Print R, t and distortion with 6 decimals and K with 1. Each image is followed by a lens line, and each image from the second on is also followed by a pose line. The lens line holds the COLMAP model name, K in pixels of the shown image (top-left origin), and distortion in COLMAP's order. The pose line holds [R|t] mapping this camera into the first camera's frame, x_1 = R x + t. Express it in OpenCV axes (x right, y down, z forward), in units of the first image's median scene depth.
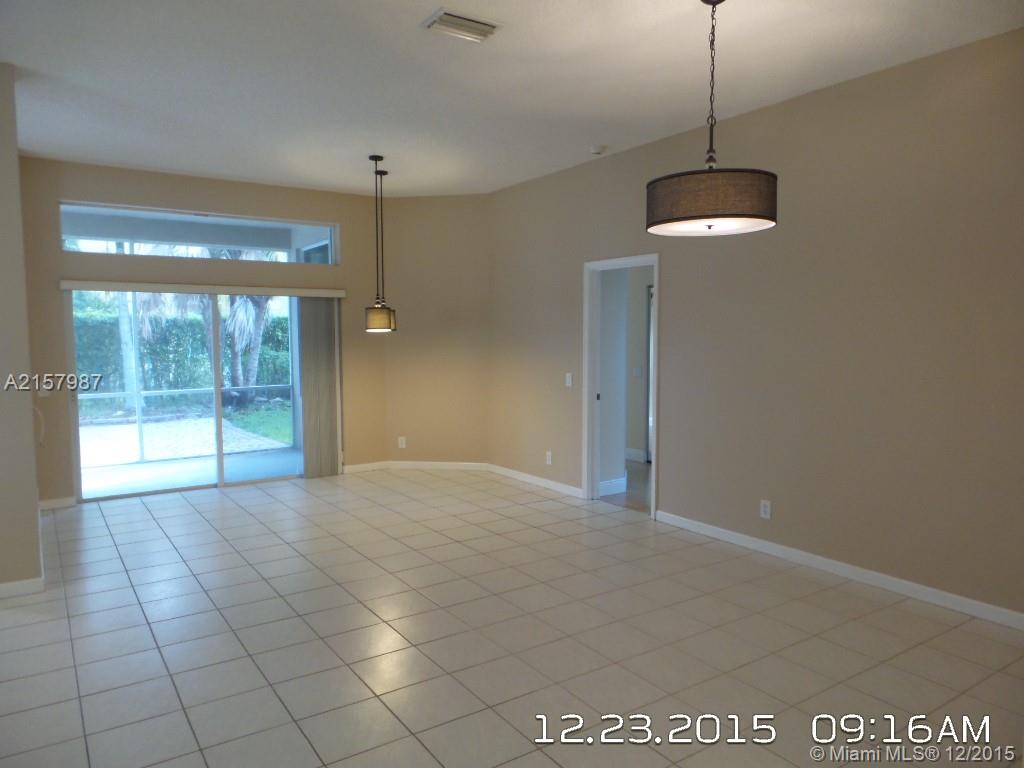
lens RADIAL K [[712.3, 0, 512.0], [0, 712.3, 384.0], [0, 0, 1]] dist [-0.000986, 0.002444]
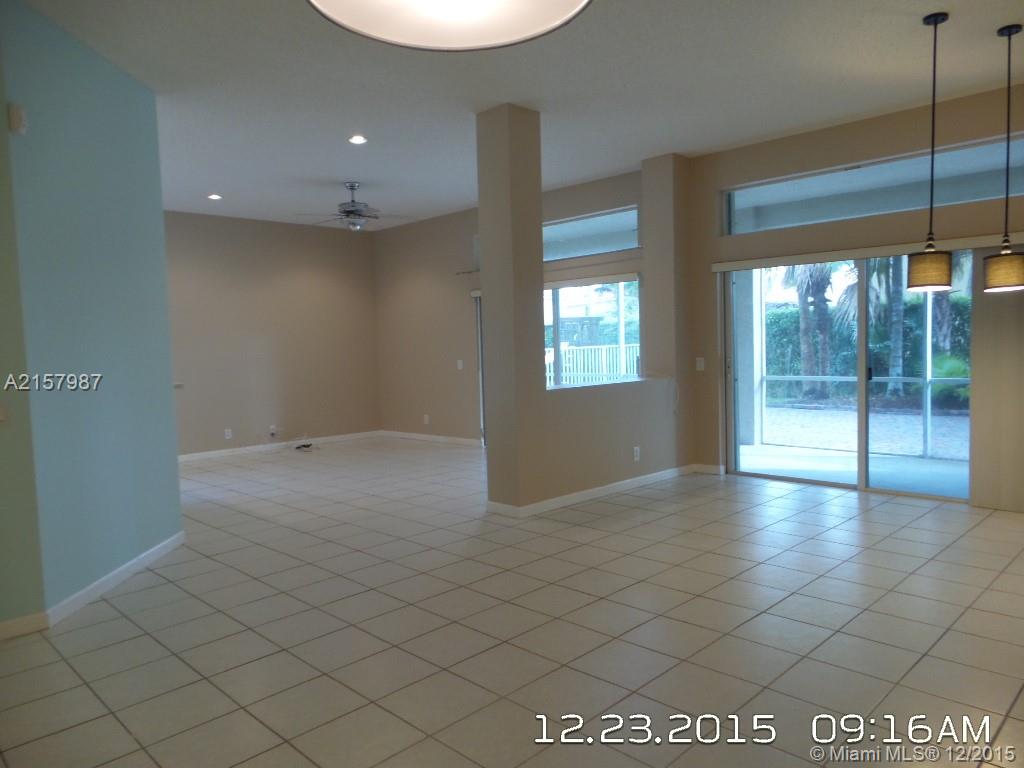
lens RADIAL K [[712.3, 0, 512.0], [0, 712.3, 384.0], [0, 0, 1]] dist [-0.000986, 0.002444]
pose [[0.189339, 0.056286, -0.980297, 0.351485], [-0.042125, 0.997902, 0.049161, -0.004265], [0.981008, 0.031987, 0.191313, 0.469273]]
